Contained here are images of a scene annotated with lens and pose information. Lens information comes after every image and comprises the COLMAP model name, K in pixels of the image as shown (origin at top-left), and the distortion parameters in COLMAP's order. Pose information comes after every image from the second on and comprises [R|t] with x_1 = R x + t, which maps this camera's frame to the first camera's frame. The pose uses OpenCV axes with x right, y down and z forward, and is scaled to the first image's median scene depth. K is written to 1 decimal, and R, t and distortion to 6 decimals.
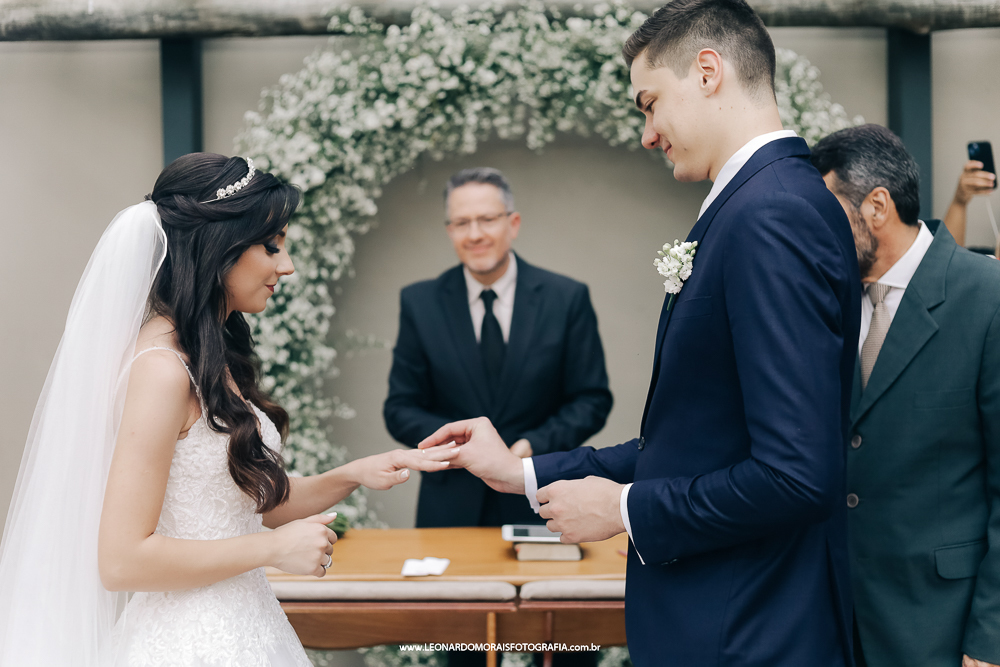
lens RADIAL K [[1579.0, 0, 500.0], [0, 1579.0, 333.5], [0, 0, 1]] dist [-0.058414, -0.013370]
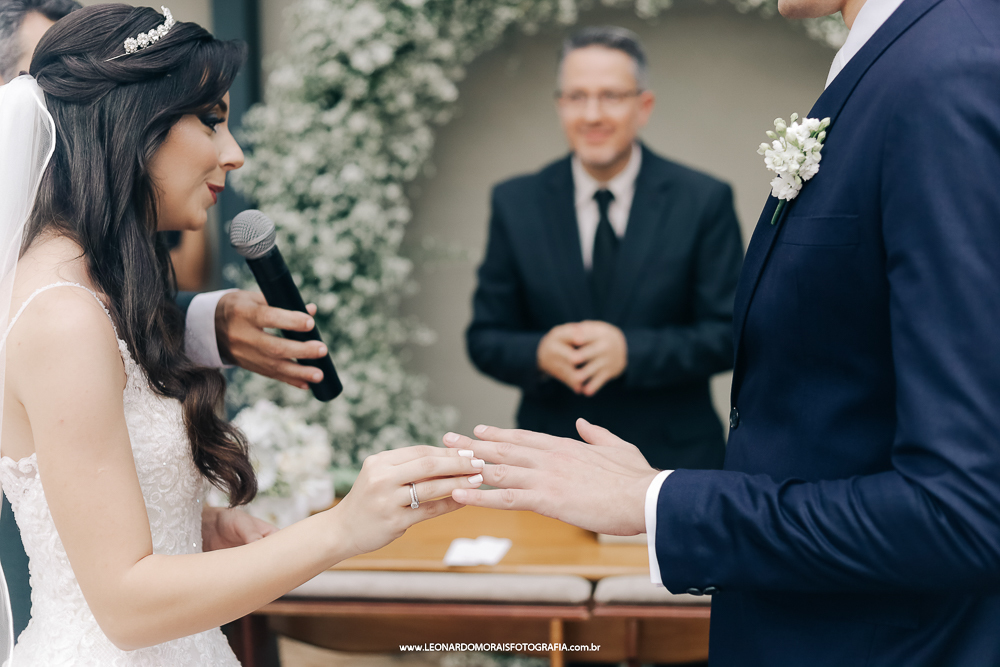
lens RADIAL K [[1579.0, 0, 500.0], [0, 1579.0, 333.5], [0, 0, 1]] dist [-0.058414, -0.013370]
pose [[0.995212, 0.000140, -0.097744, 0.026522], [0.005799, 0.998153, 0.060473, -0.002364], [0.097572, -0.060751, 0.993373, 0.169810]]
